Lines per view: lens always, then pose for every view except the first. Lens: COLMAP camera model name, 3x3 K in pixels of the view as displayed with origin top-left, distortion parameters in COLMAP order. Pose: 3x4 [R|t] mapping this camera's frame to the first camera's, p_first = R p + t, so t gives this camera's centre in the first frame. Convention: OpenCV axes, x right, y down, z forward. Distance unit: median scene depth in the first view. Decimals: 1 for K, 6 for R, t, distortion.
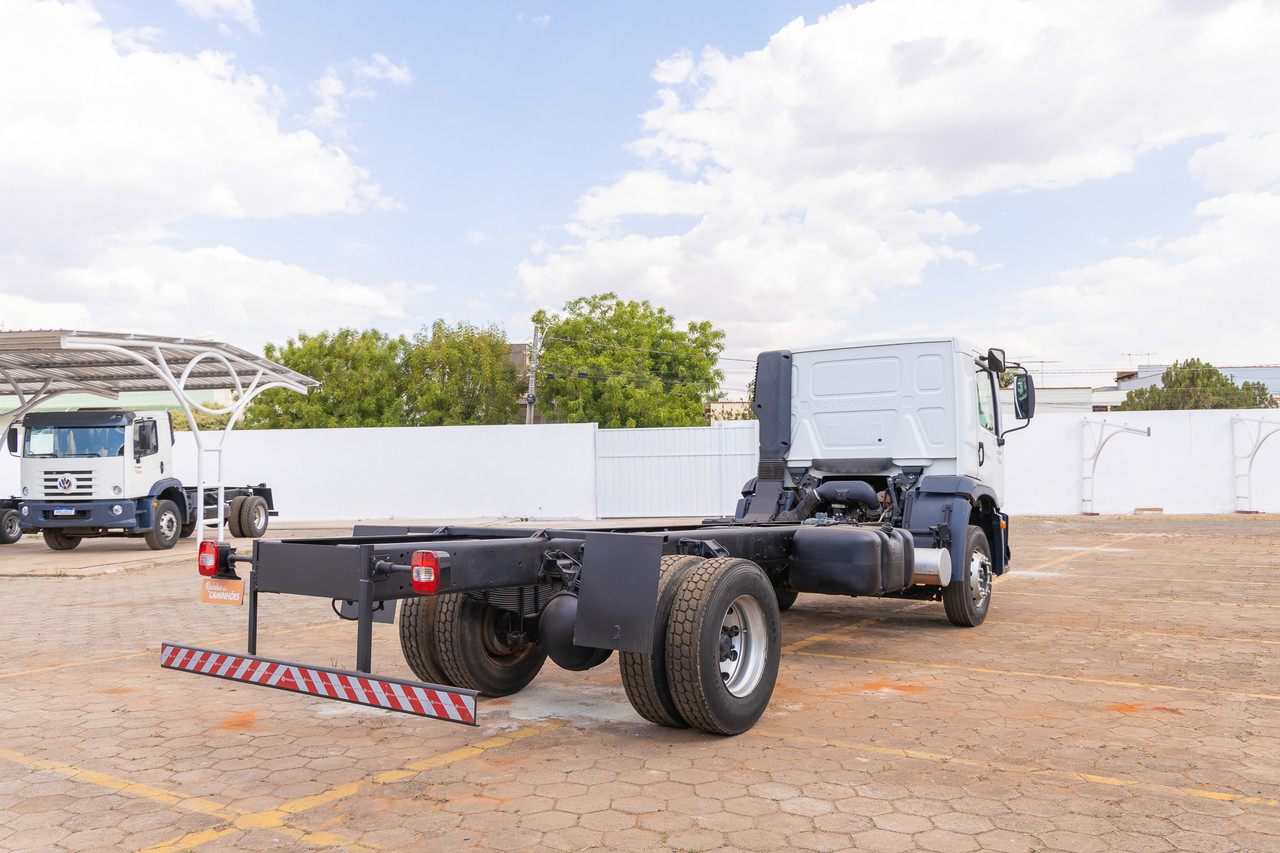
lens RADIAL K [[1023.1, 0, 652.4], [0, 1023.1, 426.0], [0, 0, 1]] dist [0.012552, 0.006196]
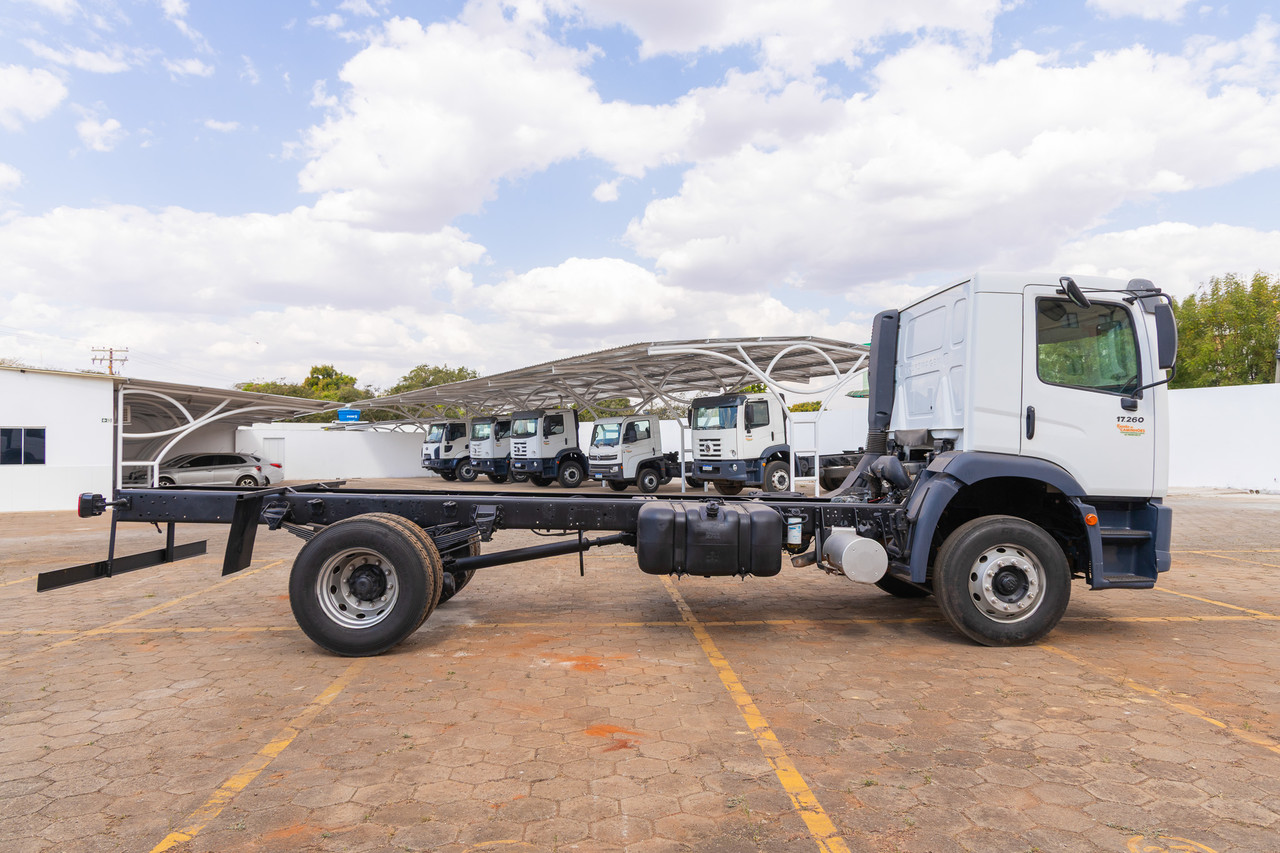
lens RADIAL K [[895.7, 0, 636.8], [0, 895.7, 436.4], [0, 0, 1]] dist [0.010911, 0.000681]
pose [[0.574904, -0.002047, -0.818218, 0.381847], [0.039473, 0.998902, 0.025236, 0.005096], [0.817268, -0.046806, 0.574353, 0.213729]]
